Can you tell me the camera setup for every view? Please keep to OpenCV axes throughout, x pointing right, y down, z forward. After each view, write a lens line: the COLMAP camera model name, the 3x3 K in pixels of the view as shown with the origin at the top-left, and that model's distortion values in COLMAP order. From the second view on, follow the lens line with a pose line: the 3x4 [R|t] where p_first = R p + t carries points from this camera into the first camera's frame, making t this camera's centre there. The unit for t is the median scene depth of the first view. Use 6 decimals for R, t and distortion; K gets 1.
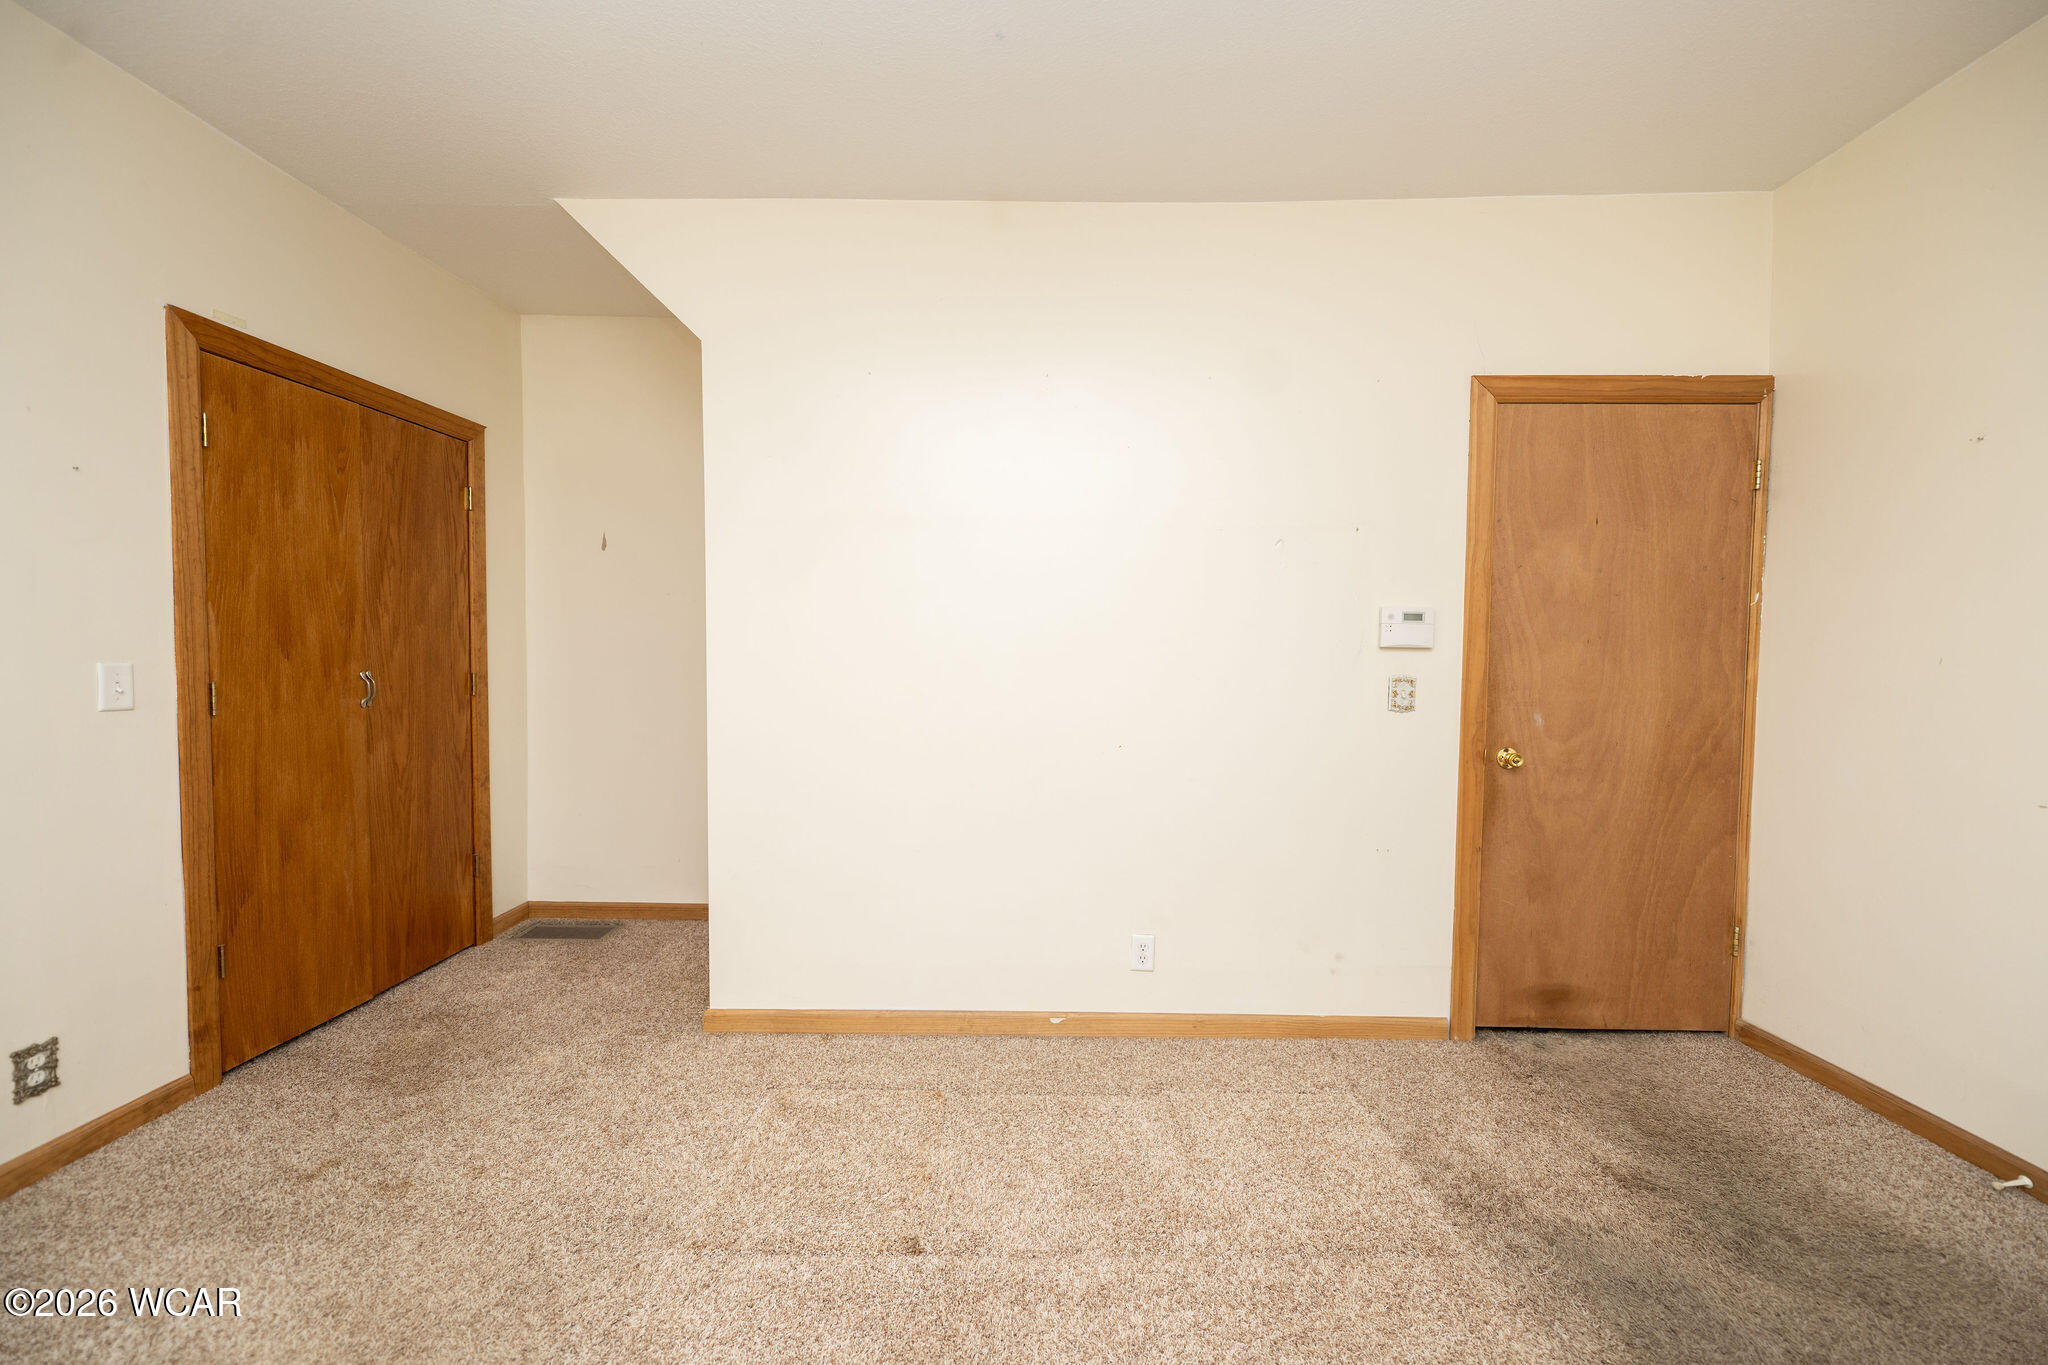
lens RADIAL K [[803.5, 0, 1024.0], [0, 803.5, 682.5], [0, 0, 1]] dist [-0.001647, -0.000223]
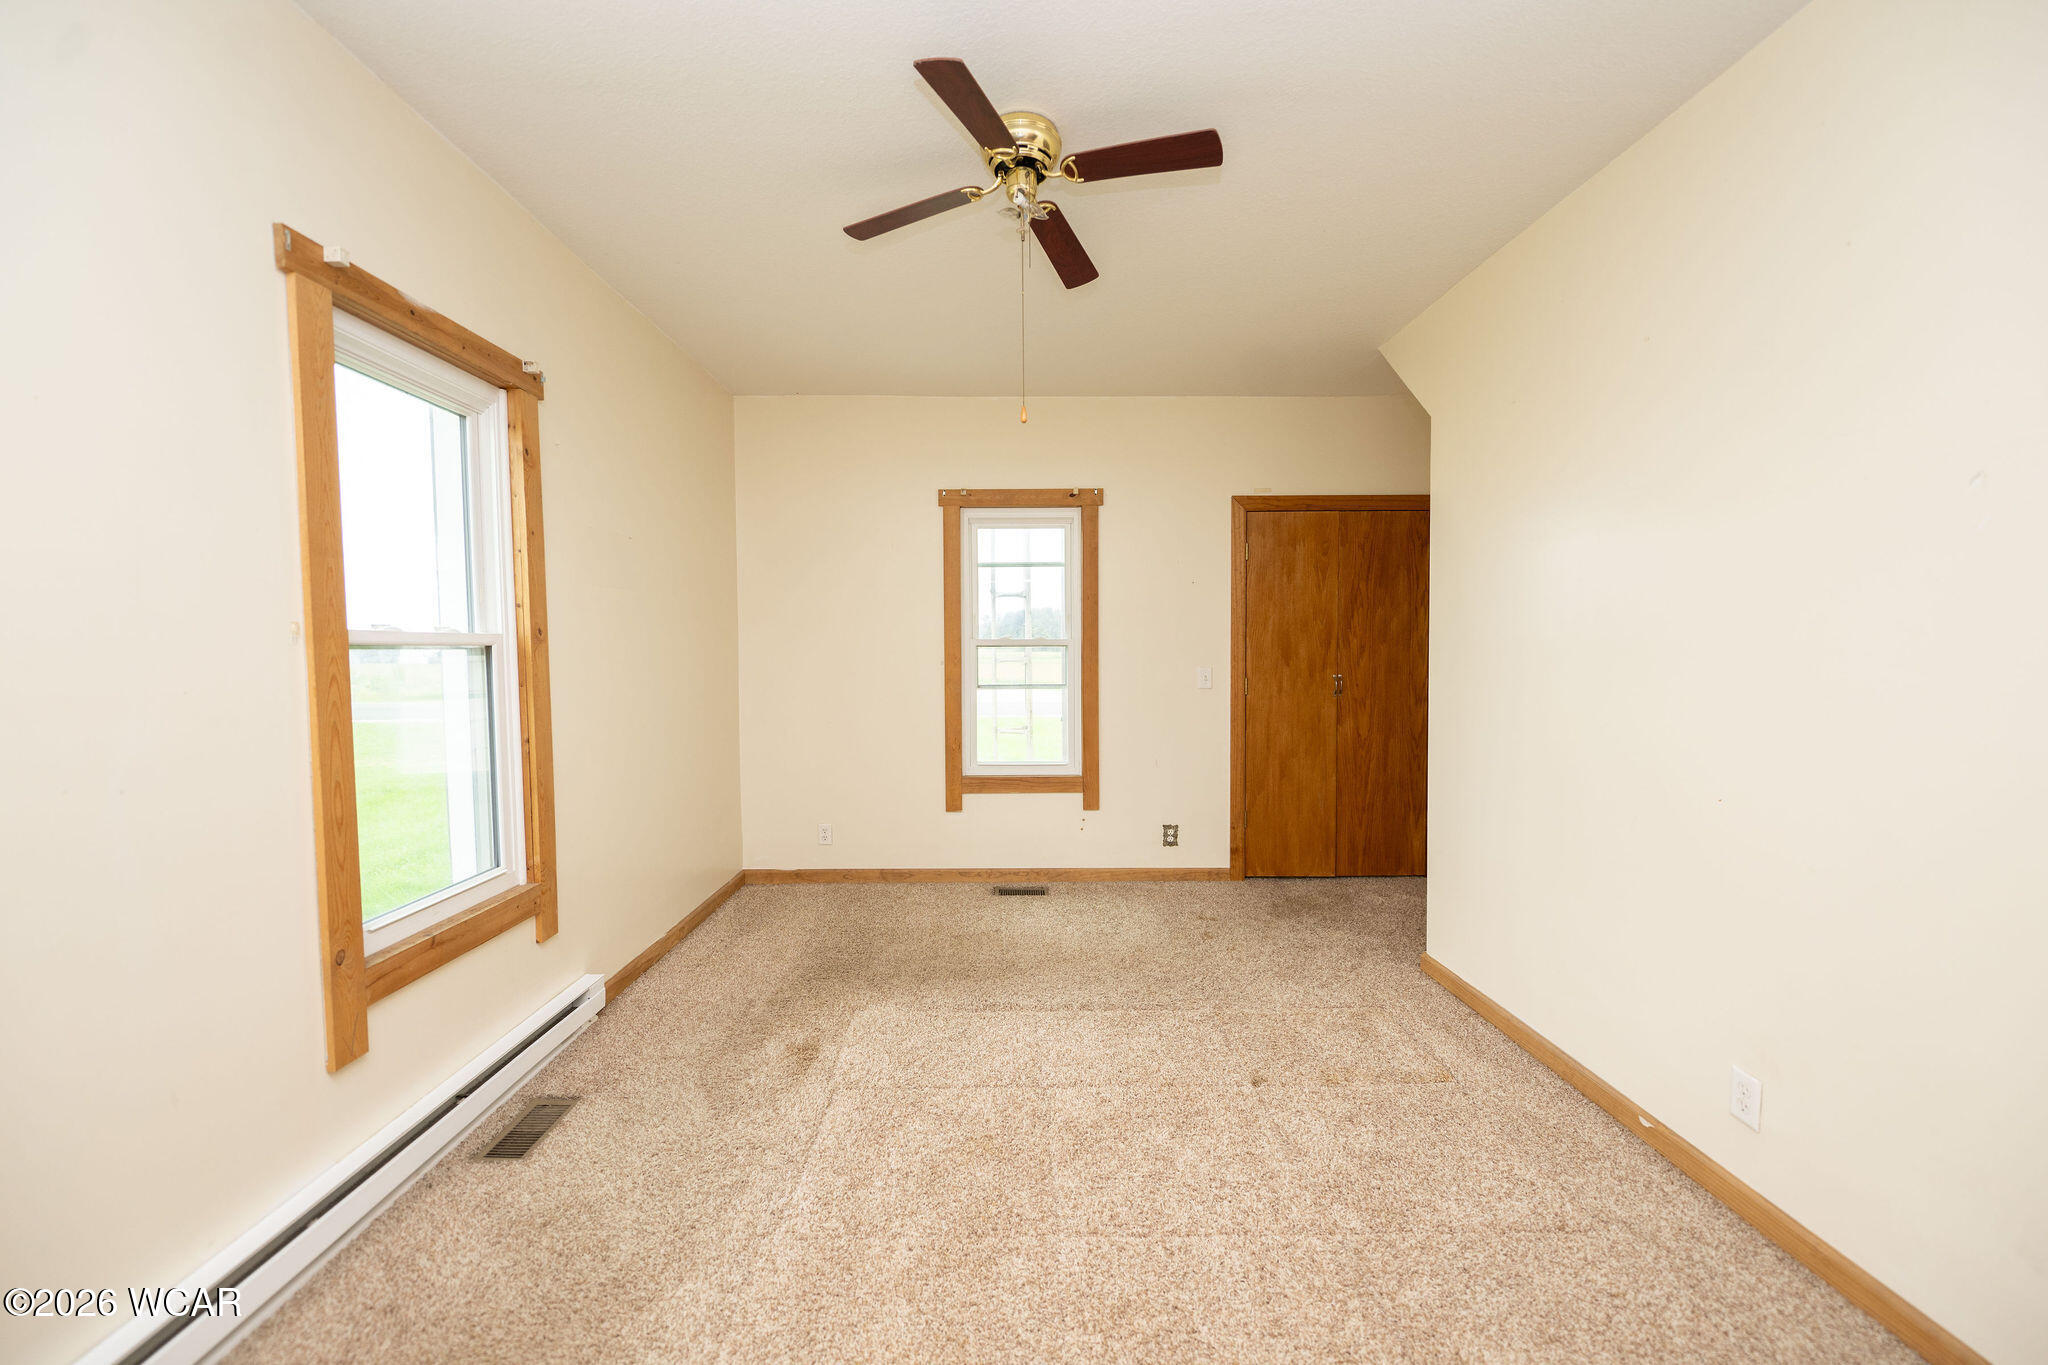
lens RADIAL K [[803.5, 0, 1024.0], [0, 803.5, 682.5], [0, 0, 1]] dist [-0.001647, -0.000223]
pose [[0.032164, 0.034708, -0.998880, 0.842308], [-0.038621, 0.998694, 0.033458, -0.029427], [0.998736, 0.037501, 0.033462, 0.335872]]
